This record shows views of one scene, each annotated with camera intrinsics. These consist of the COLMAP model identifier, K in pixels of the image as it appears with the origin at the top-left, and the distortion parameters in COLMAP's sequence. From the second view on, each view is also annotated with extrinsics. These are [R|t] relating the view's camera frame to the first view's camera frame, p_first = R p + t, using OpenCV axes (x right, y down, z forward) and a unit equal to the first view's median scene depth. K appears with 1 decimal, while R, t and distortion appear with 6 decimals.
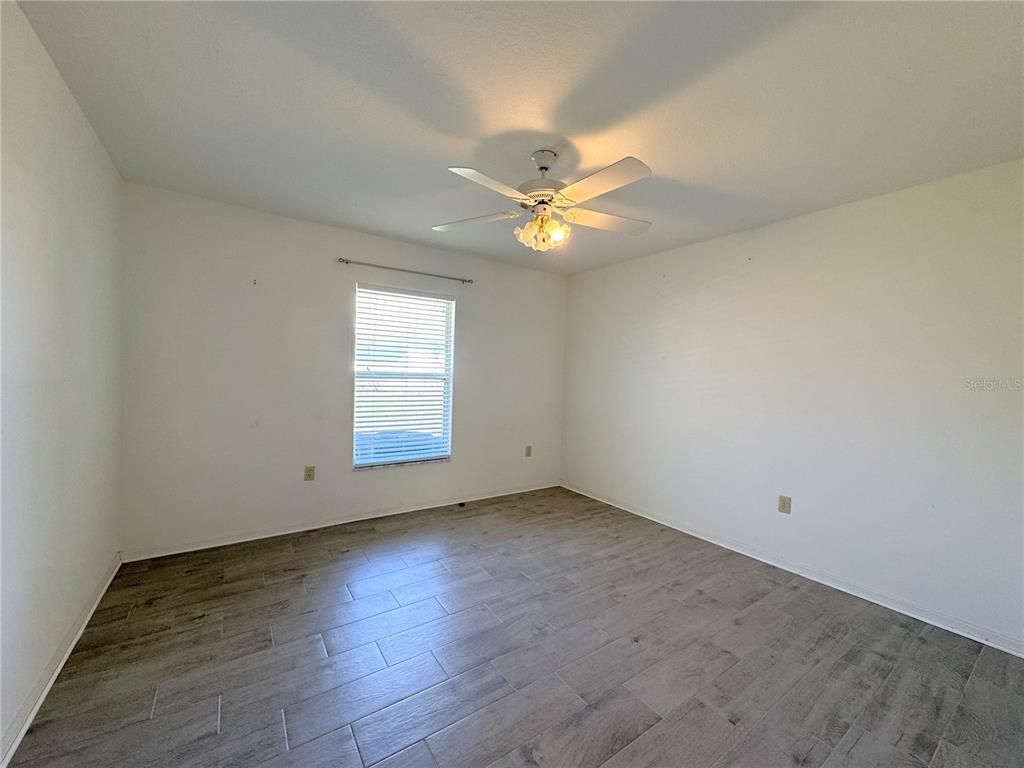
lens RADIAL K [[405.0, 0, 512.0], [0, 405.0, 383.5], [0, 0, 1]] dist [-0.008029, 0.000456]
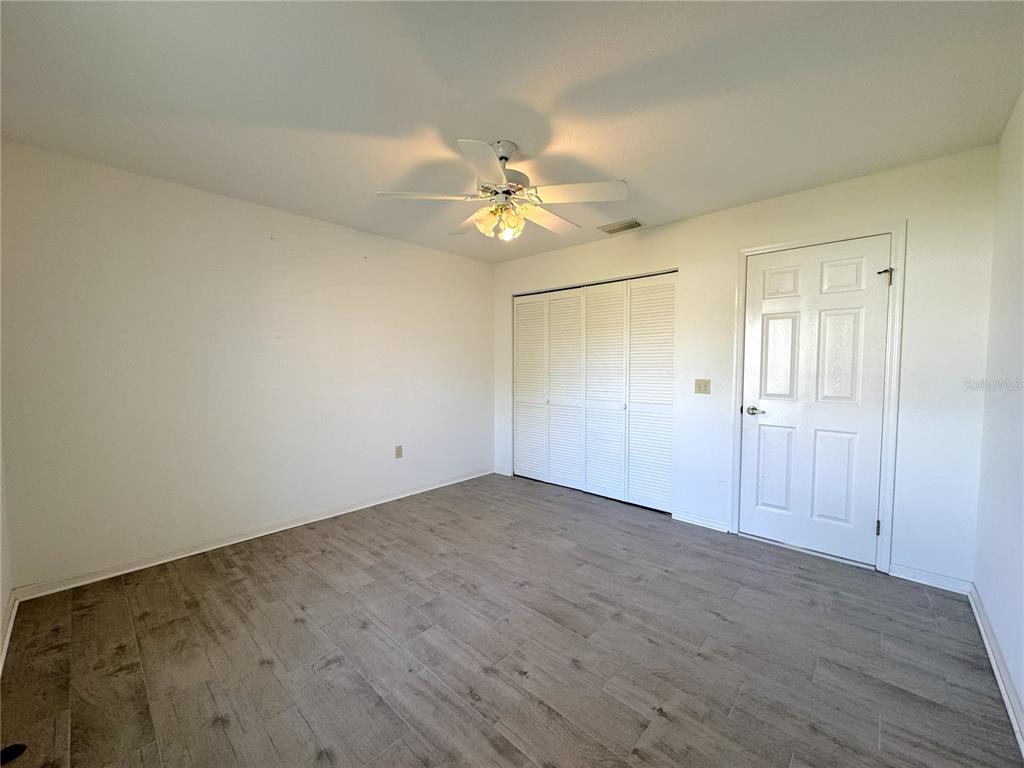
lens RADIAL K [[405.0, 0, 512.2], [0, 405.0, 383.8], [0, 0, 1]] dist [-0.008029, 0.000456]
pose [[-0.215852, -0.082195, 0.972960, -0.664926], [0.018070, 0.995944, 0.088146, -0.038674], [-0.976259, 0.036608, -0.213491, 0.842022]]
